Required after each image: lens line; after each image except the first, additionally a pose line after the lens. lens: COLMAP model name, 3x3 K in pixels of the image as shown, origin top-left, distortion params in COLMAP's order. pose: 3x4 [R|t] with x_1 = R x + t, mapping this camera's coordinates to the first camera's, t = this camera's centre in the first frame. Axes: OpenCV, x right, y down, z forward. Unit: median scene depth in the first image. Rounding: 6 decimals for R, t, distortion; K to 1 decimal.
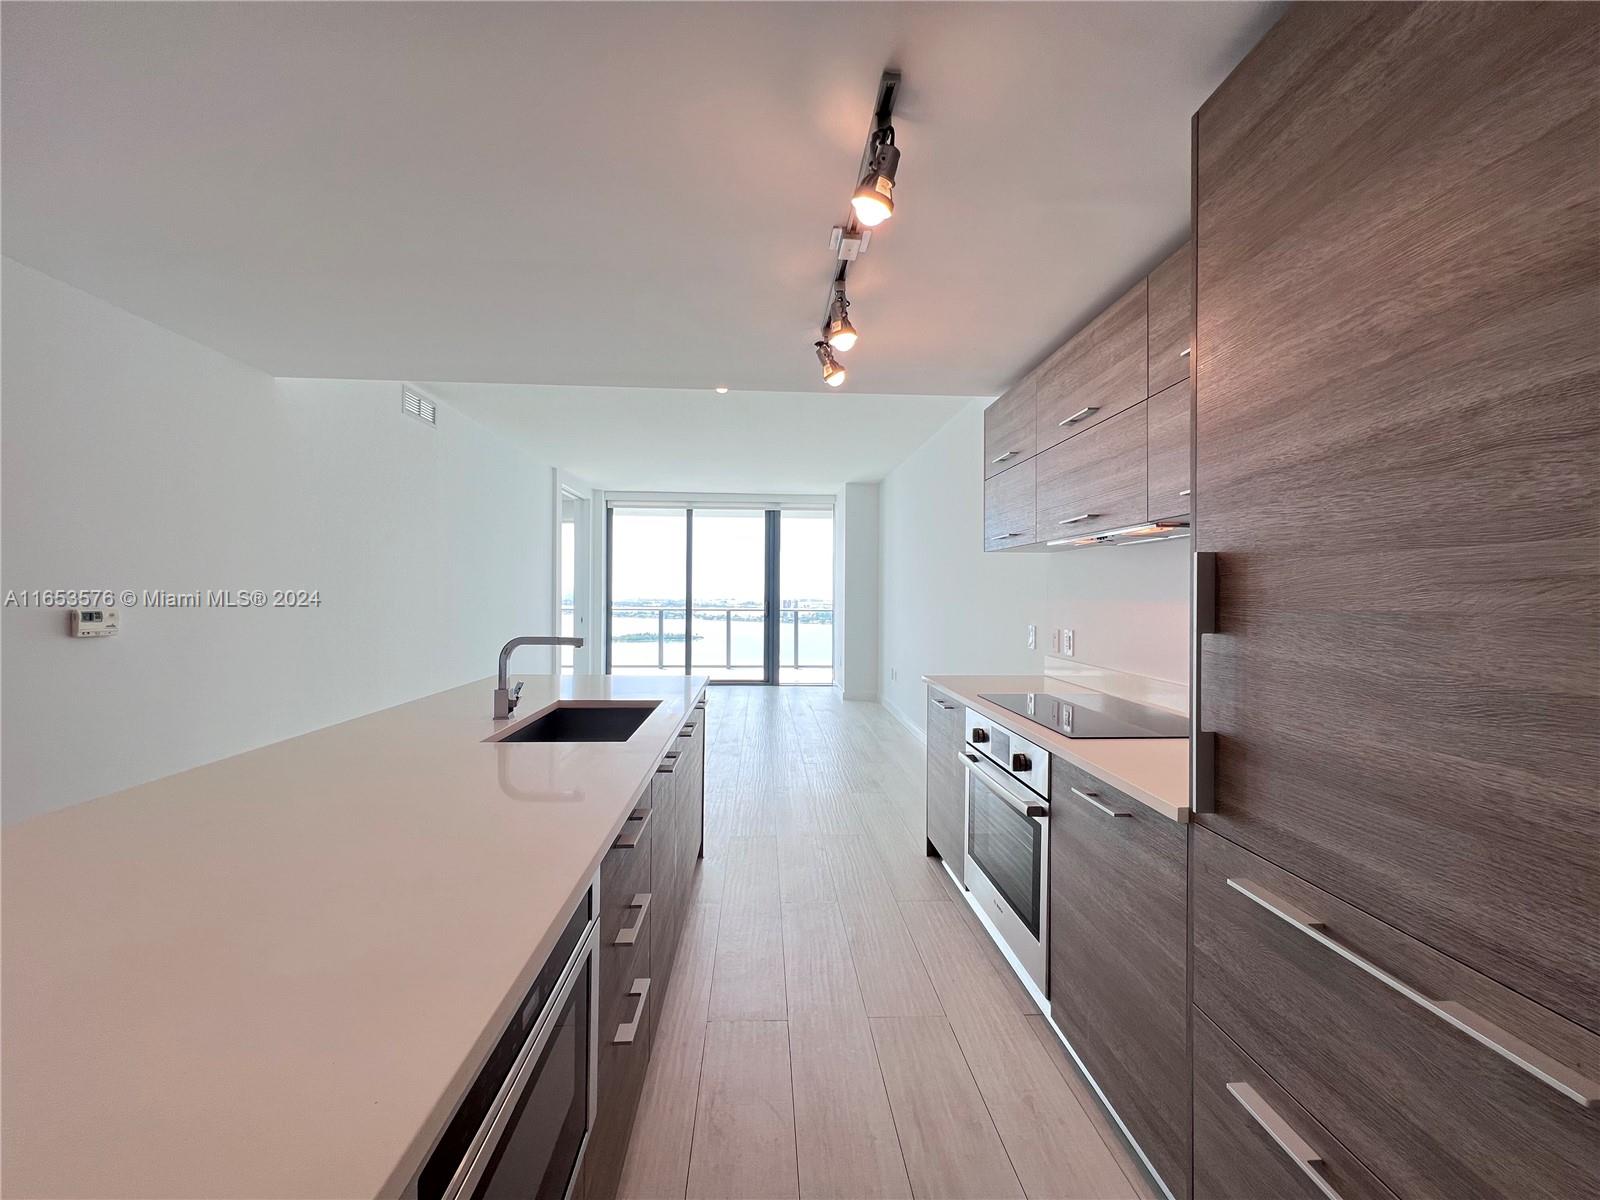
lens RADIAL K [[641.1, 0, 796.7], [0, 641.1, 594.1], [0, 0, 1]] dist [-0.002221, 0.000368]
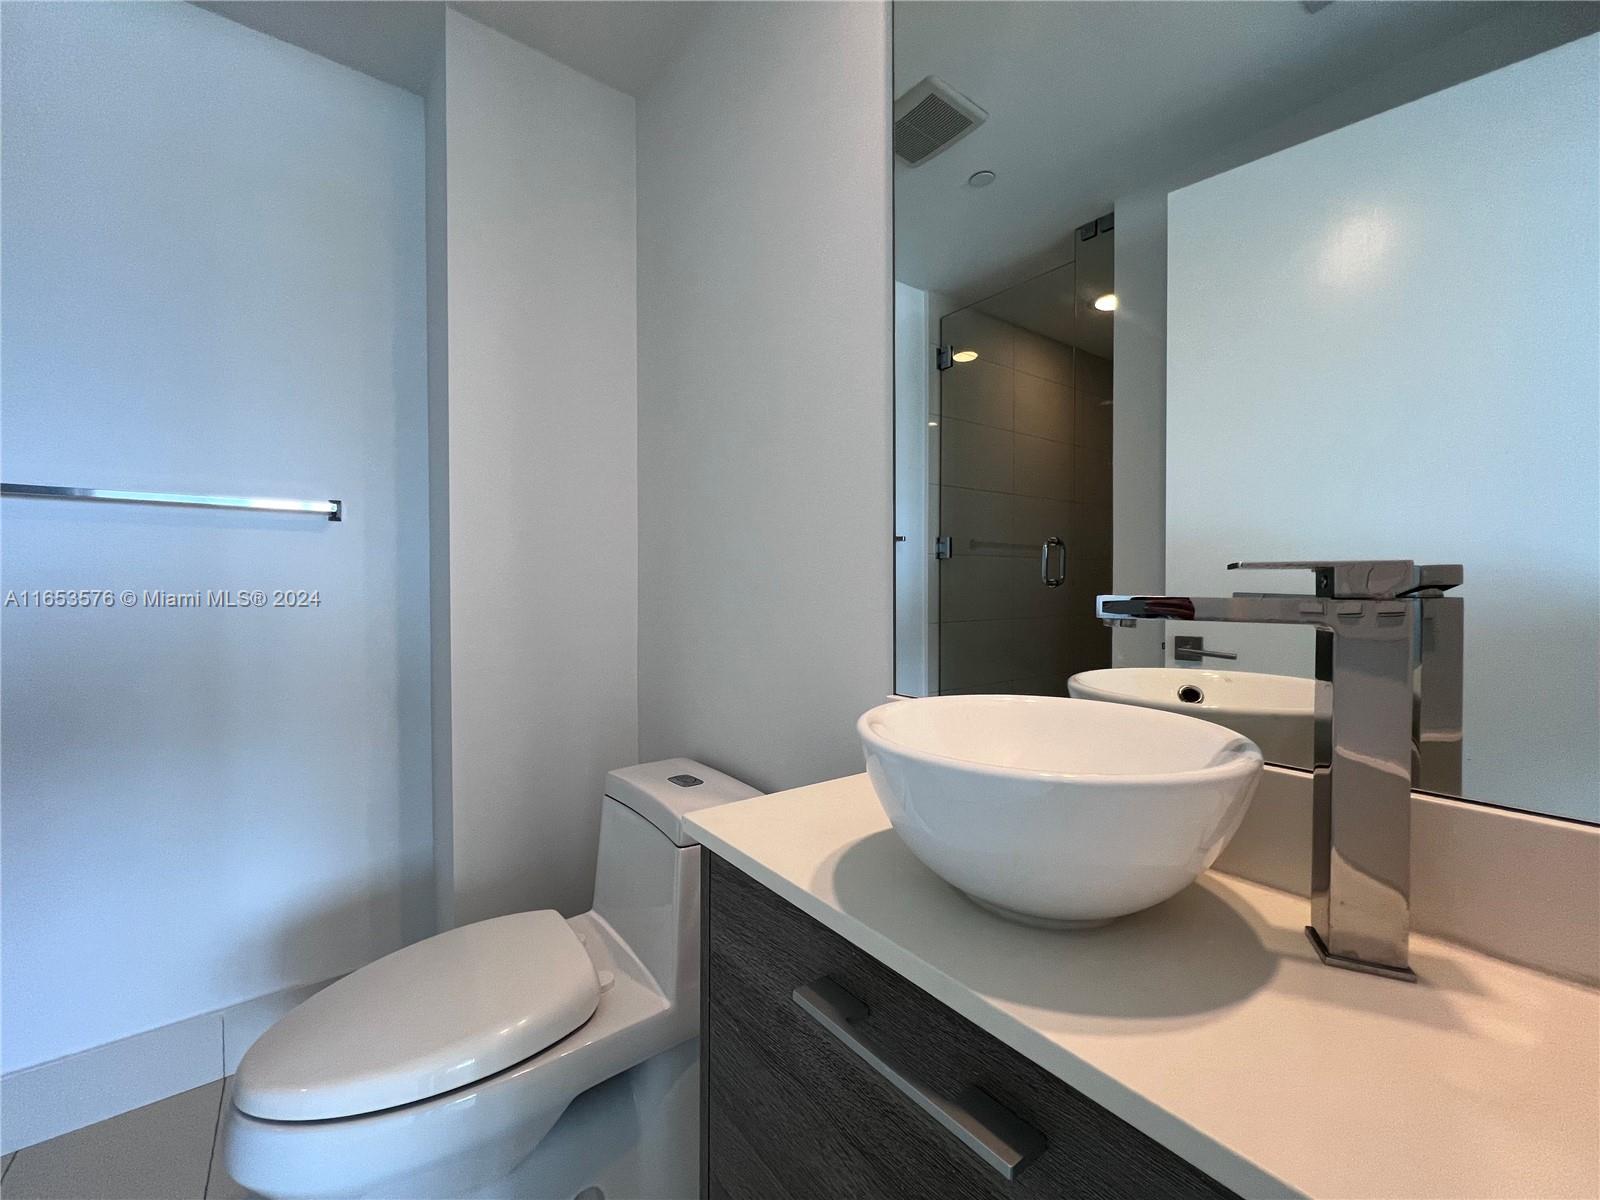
lens RADIAL K [[641.1, 0, 796.7], [0, 641.1, 594.1], [0, 0, 1]] dist [-0.002221, 0.000368]
pose [[0.822793, -0.014811, 0.568148, 0.239147], [0.008819, 0.999873, 0.013293, -0.307495], [-0.568272, -0.005927, 0.822819, 0.132463]]
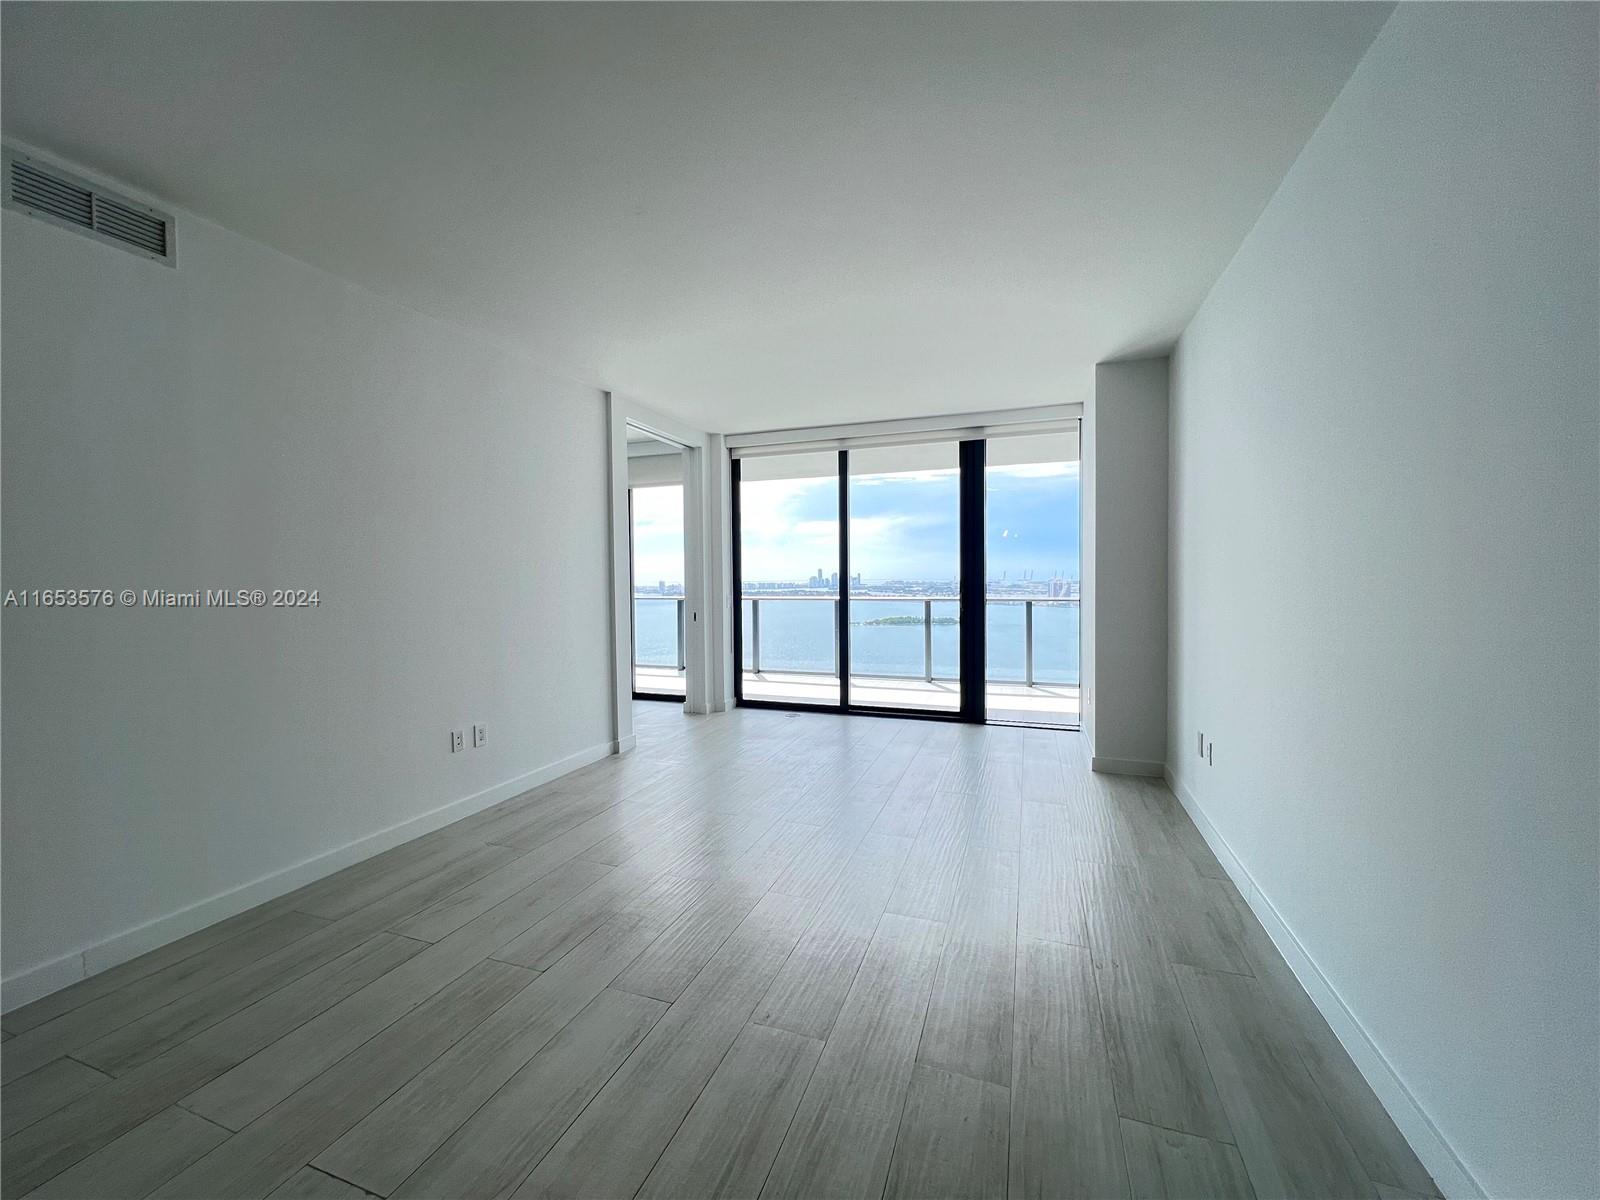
lens RADIAL K [[641.1, 0, 796.7], [0, 641.1, 594.1], [0, 0, 1]] dist [-0.002221, 0.000368]
pose [[0.920026, -0.004810, -0.391829, 0.224656], [0.014944, 0.999628, 0.022816, 0.003648], [0.391573, -0.026847, 0.919755, 1.669498]]
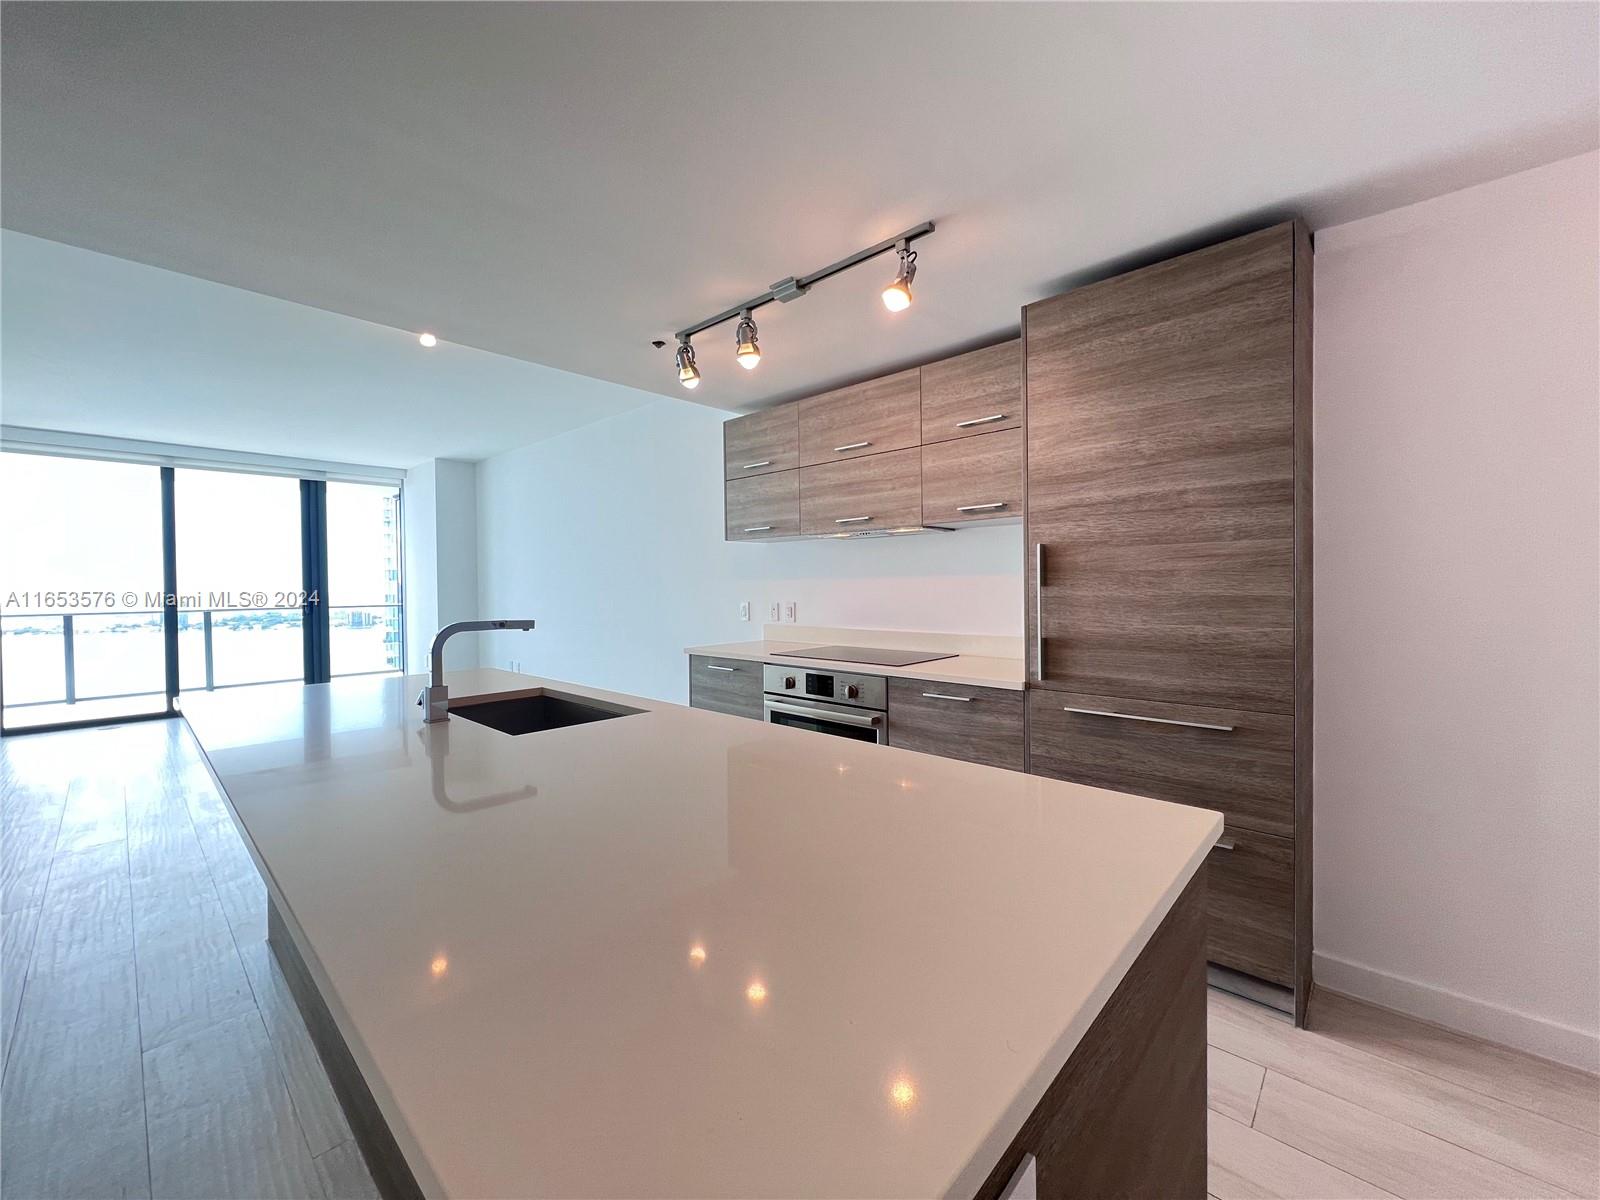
lens RADIAL K [[641.1, 0, 796.7], [0, 641.1, 594.1], [0, 0, 1]] dist [-0.002221, 0.000368]
pose [[0.722359, -0.026535, 0.691009, -0.720920], [0.017278, 0.999644, 0.020326, 0.019255], [-0.691303, -0.002744, 0.722560, 0.073062]]
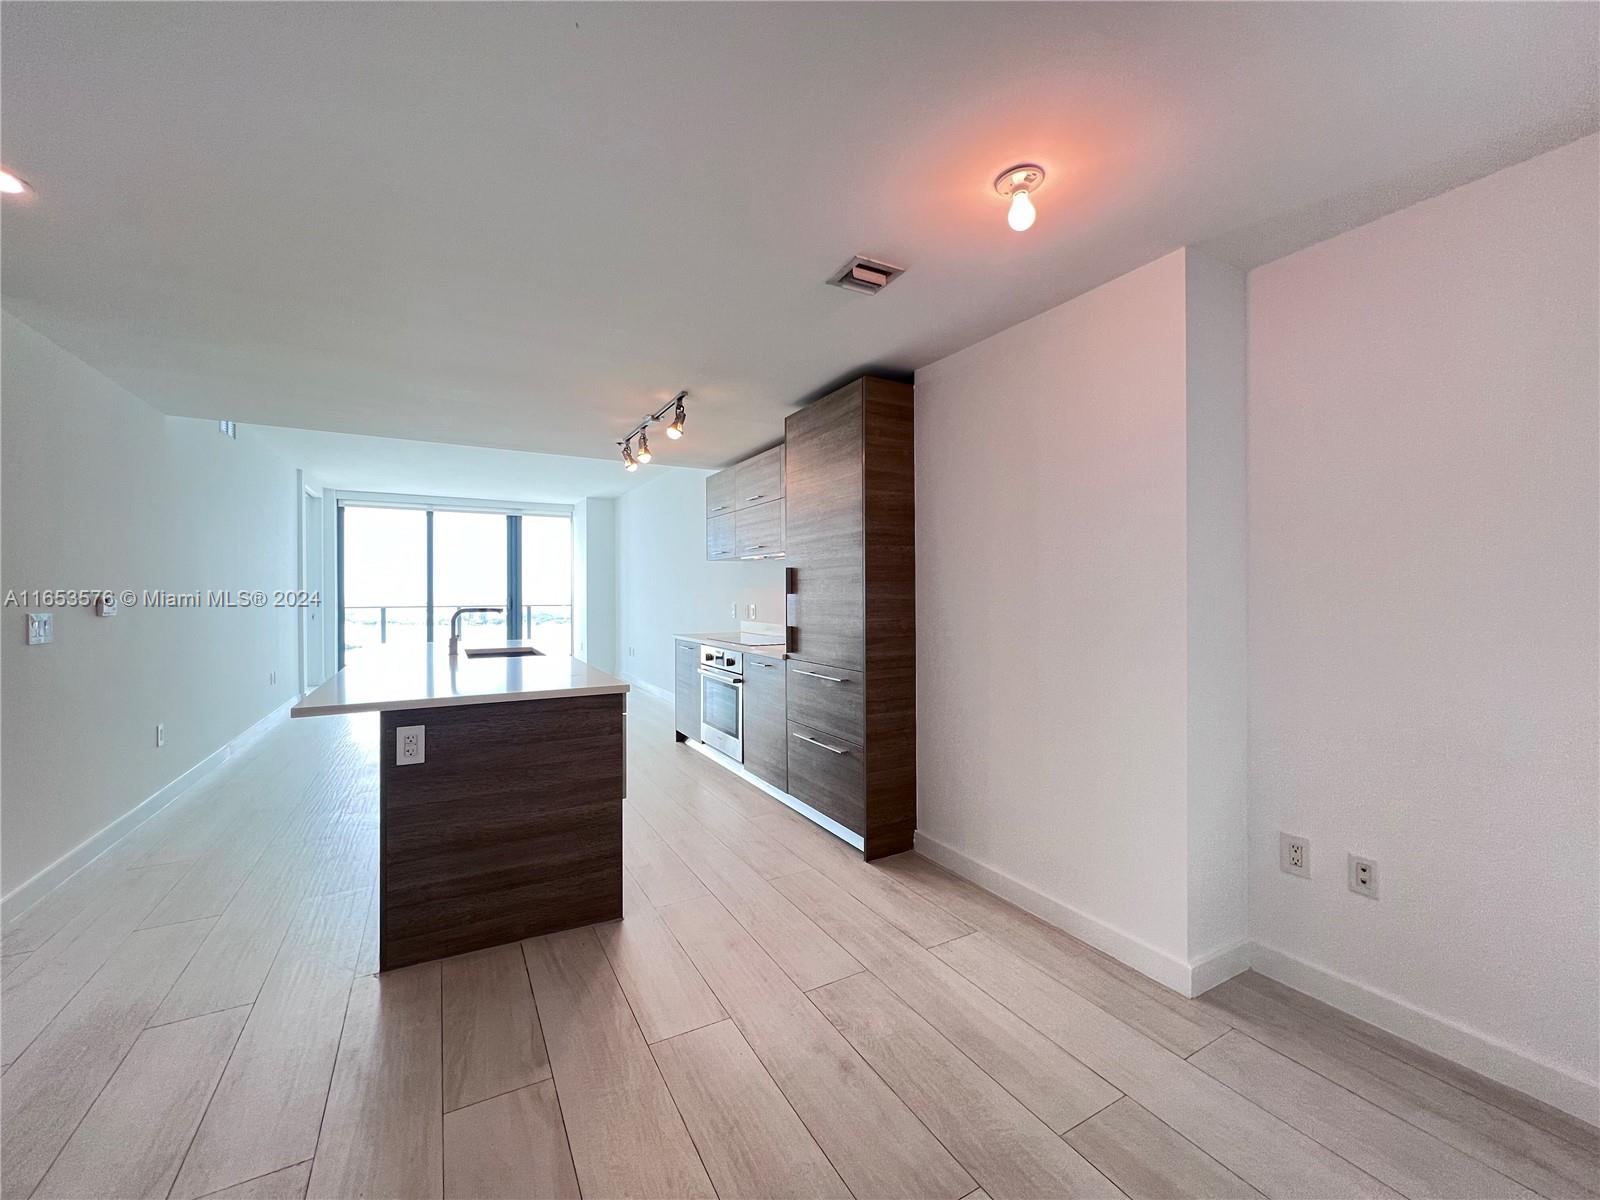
lens RADIAL K [[641.1, 0, 796.7], [0, 641.1, 594.1], [0, 0, 1]] dist [-0.002221, 0.000368]
pose [[0.899335, -0.010622, 0.437132, -0.392152], [0.009346, 0.999943, 0.005069, 0.027717], [-0.437161, -0.000473, 0.899383, -1.047915]]
